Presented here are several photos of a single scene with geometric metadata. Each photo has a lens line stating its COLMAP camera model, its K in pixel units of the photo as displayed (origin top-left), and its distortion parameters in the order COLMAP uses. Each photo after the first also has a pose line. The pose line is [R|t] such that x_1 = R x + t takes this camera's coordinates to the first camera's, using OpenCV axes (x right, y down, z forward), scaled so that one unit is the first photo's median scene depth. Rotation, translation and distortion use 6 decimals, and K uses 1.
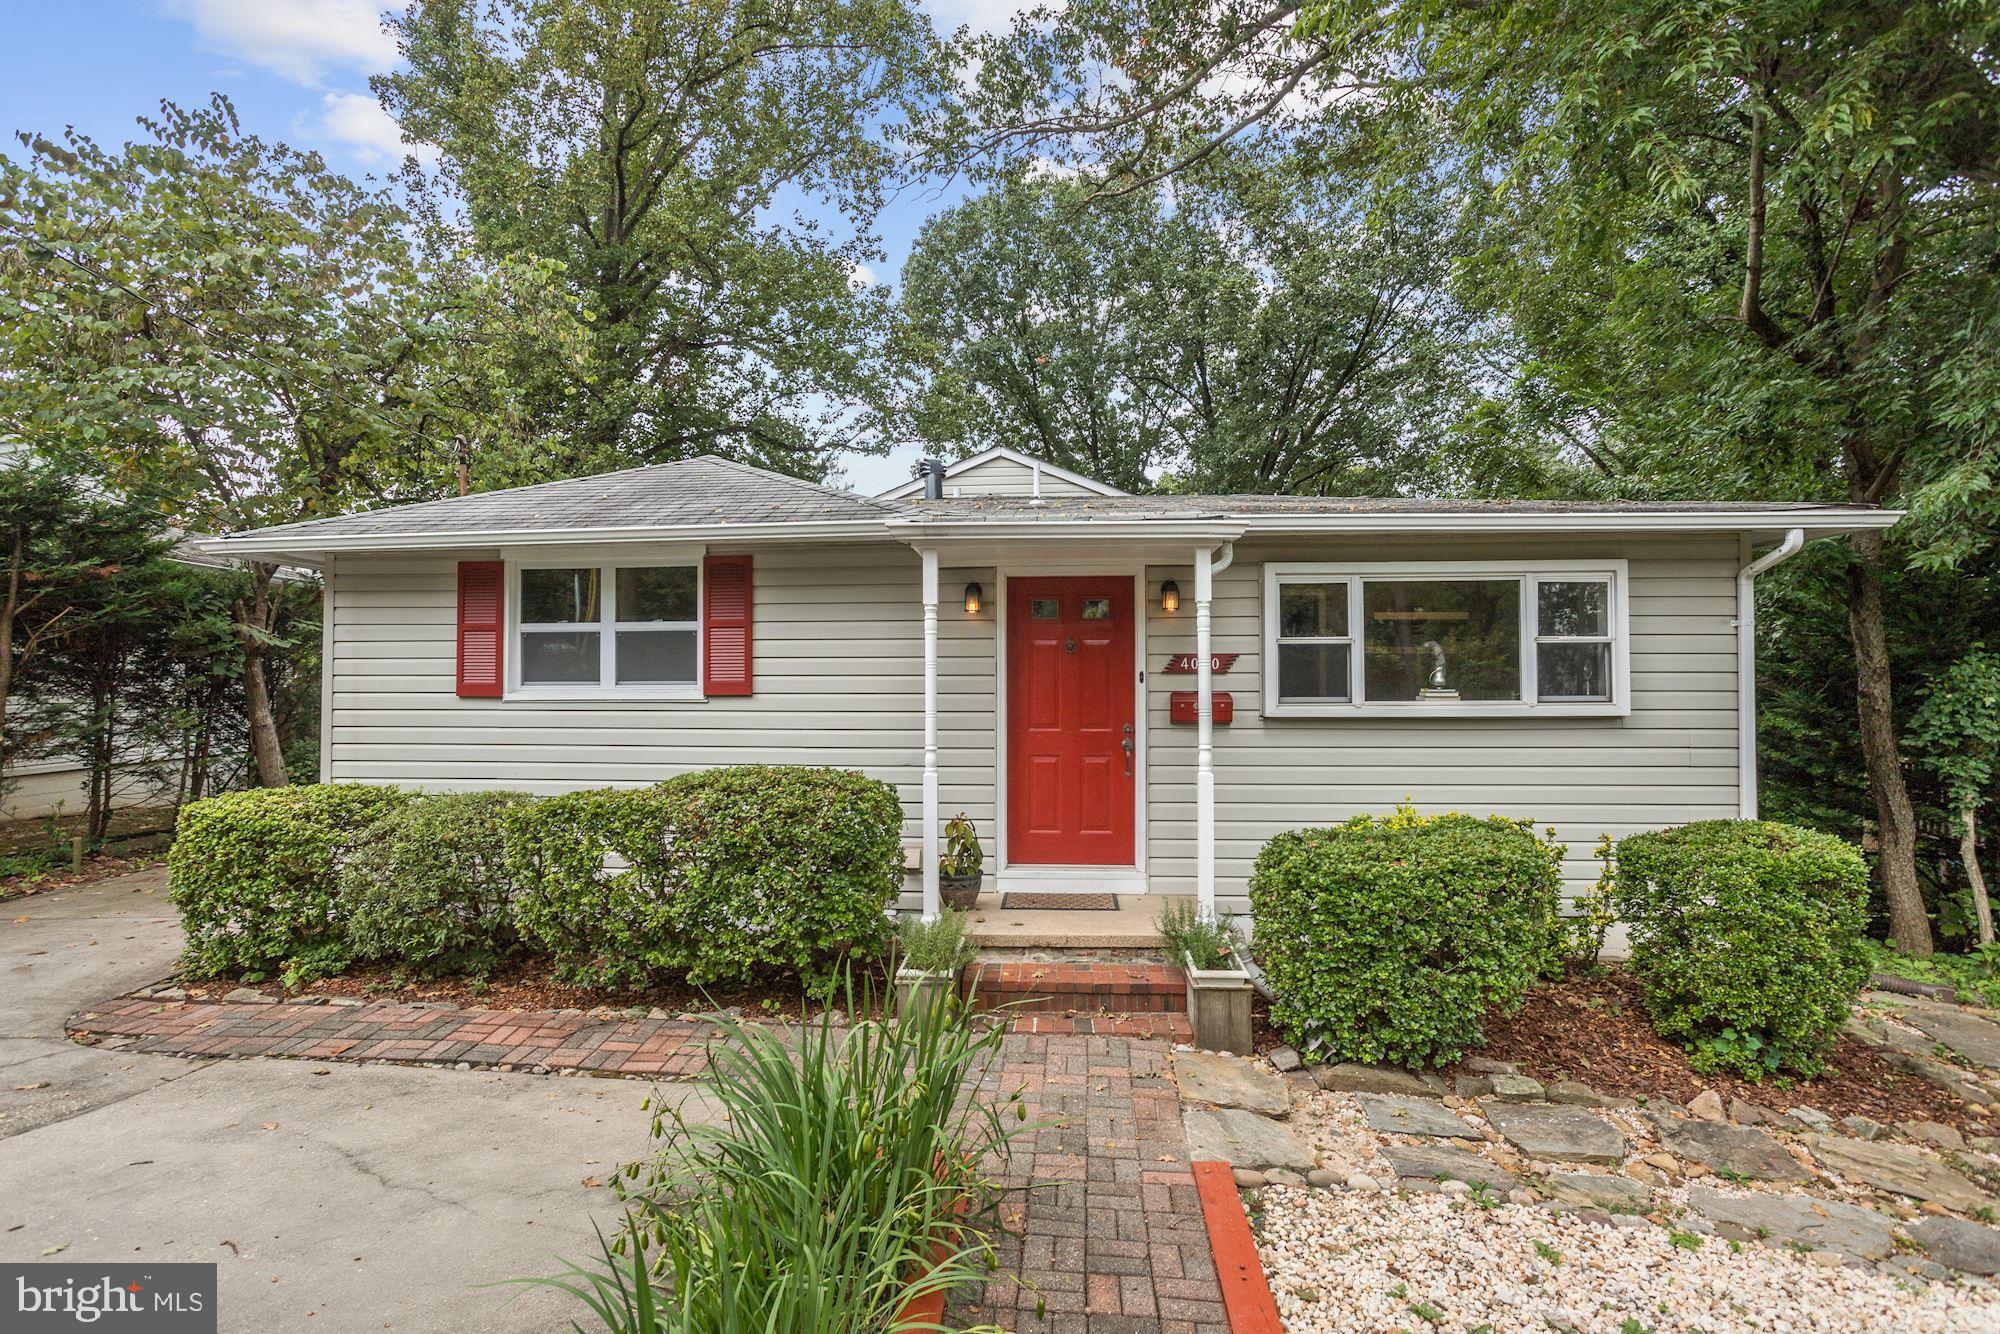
lens RADIAL K [[955.2, 0, 1000.0], [0, 955.2, 667.0], [0, 0, 1]] dist [-0.045384, 0.030089]
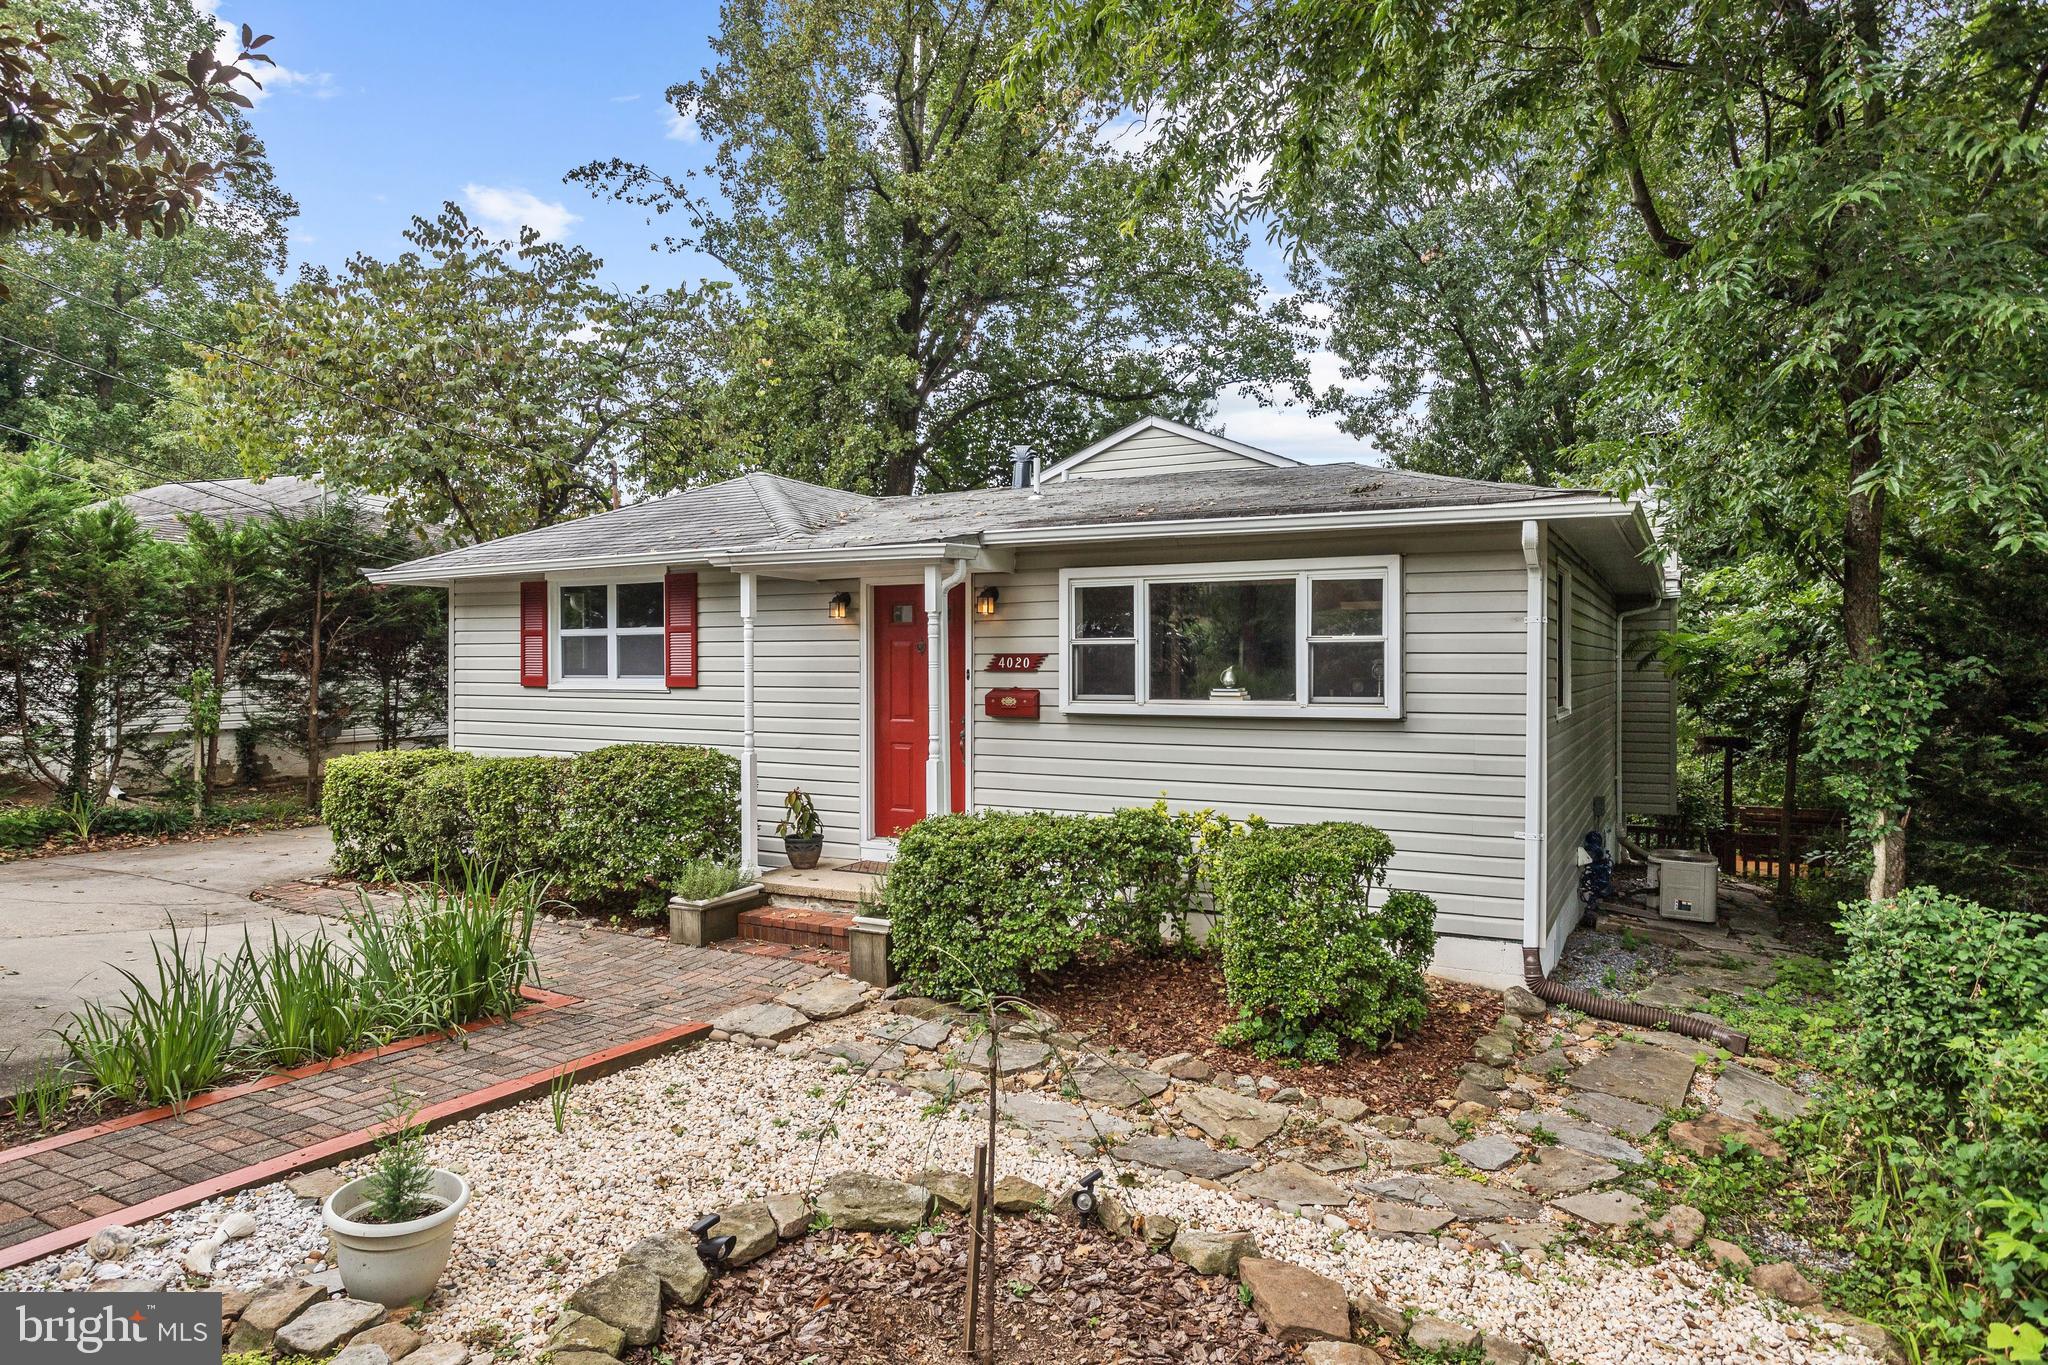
lens RADIAL K [[1191.4, 0, 1024.9], [0, 1191.4, 673.4], [0, 0, 1]] dist [-0.004475, -0.000211]
pose [[0.917317, 0.005173, -0.398123, 0.758989], [0.004918, 0.999692, 0.024320, -0.024208], [0.398126, -0.024267, 0.917010, -0.242938]]
